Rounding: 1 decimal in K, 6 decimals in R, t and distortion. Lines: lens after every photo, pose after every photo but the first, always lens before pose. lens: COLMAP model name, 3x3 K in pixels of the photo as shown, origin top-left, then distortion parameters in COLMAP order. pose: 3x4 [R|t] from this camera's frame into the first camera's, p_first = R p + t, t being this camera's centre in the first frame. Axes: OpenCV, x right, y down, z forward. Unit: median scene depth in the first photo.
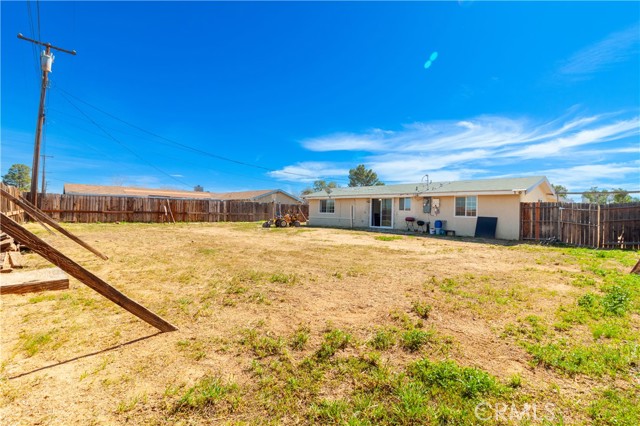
lens RADIAL K [[300.7, 0, 313.6], [0, 300.7, 213.6], [0, 0, 1]] dist [-0.002671, -0.000933]
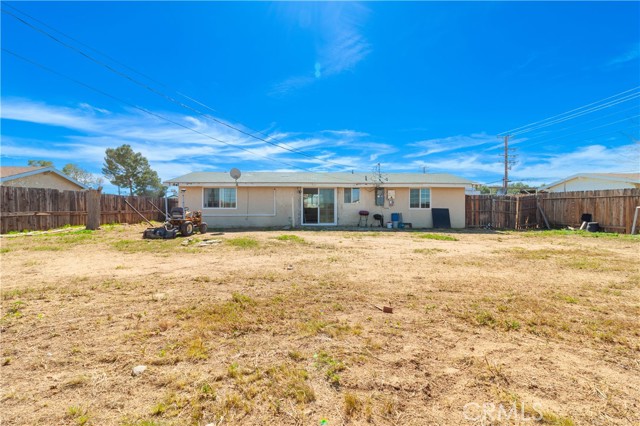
lens RADIAL K [[300.7, 0, 319.9], [0, 300.7, 210.9], [0, 0, 1]] dist [-0.002671, -0.000933]
pose [[0.649025, -0.026710, 0.760298, -0.439646], [0.017166, 0.999643, 0.020465, -0.007650], [-0.760573, -0.000231, 0.649252, 0.555511]]
